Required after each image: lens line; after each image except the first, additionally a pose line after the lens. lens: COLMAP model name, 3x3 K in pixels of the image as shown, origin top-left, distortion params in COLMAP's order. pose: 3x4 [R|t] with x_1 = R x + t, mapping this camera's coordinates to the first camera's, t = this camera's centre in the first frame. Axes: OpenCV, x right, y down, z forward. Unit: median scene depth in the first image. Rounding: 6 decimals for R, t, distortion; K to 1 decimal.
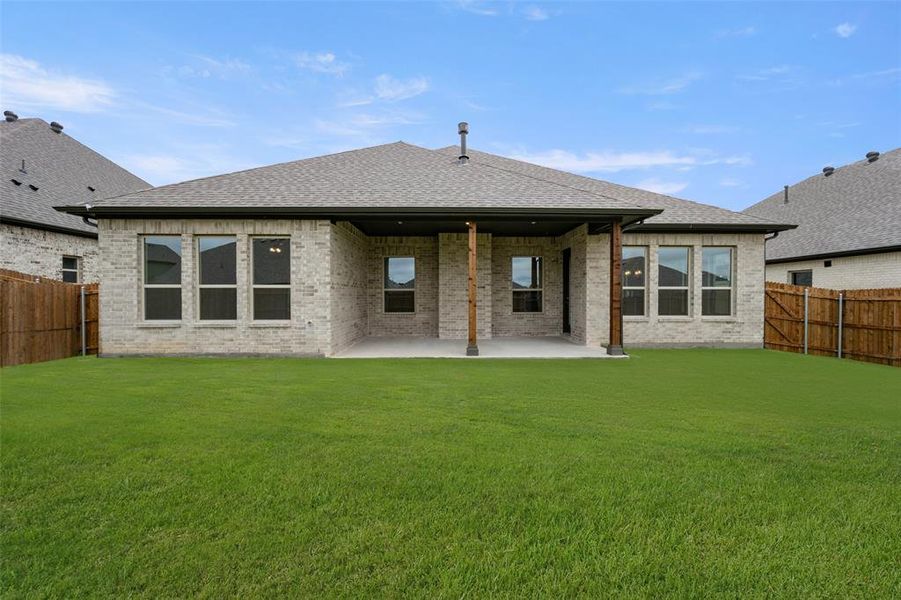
lens RADIAL K [[354.9, 0, 450.5], [0, 354.9, 300.0], [0, 0, 1]] dist [0.000565, -0.000026]
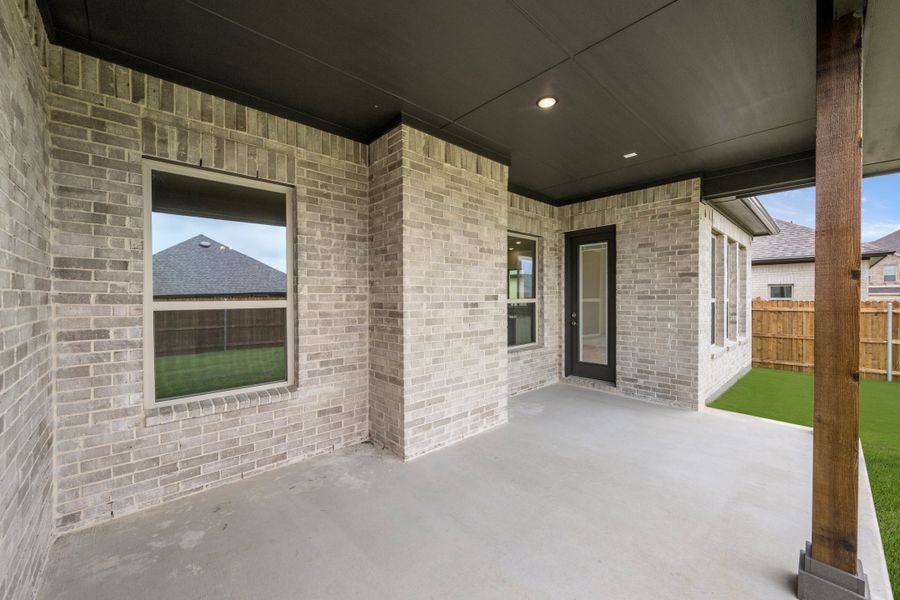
lens RADIAL K [[354.5, 0, 450.0], [0, 354.5, 300.0], [0, 0, 1]] dist [0.000565, -0.000026]
pose [[0.746861, -0.006791, 0.664945, -0.237518], [0.006339, 0.999975, 0.003092, -0.039534], [-0.664950, 0.001906, 0.746885, 0.836876]]
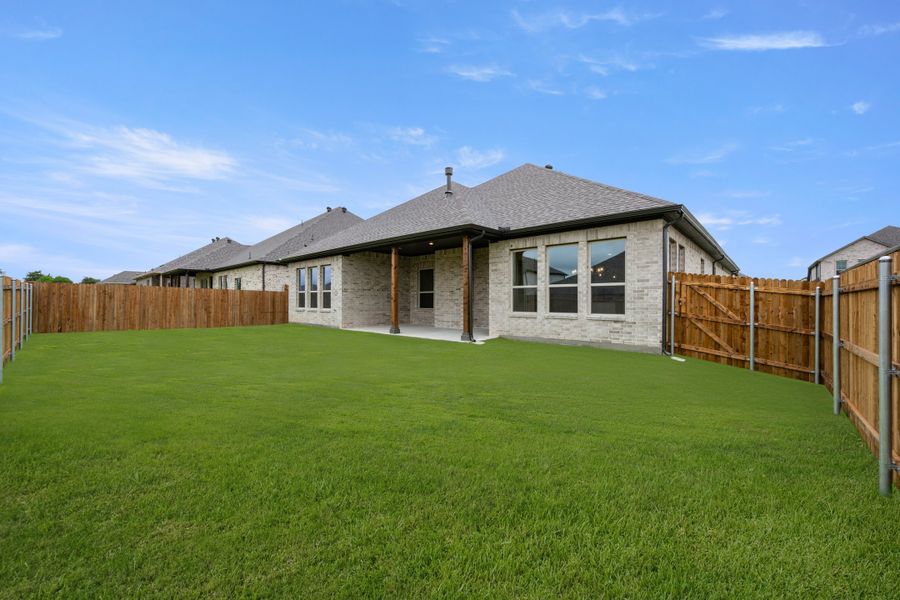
lens RADIAL K [[354.5, 0, 450.0], [0, 354.5, 300.0], [0, 0, 1]] dist [0.000565, -0.000026]
pose [[0.724566, -0.001435, -0.689203, 1.093025], [-0.006962, 0.999932, -0.009401, 0.018982], [0.689170, 0.011610, 0.724507, 0.042815]]
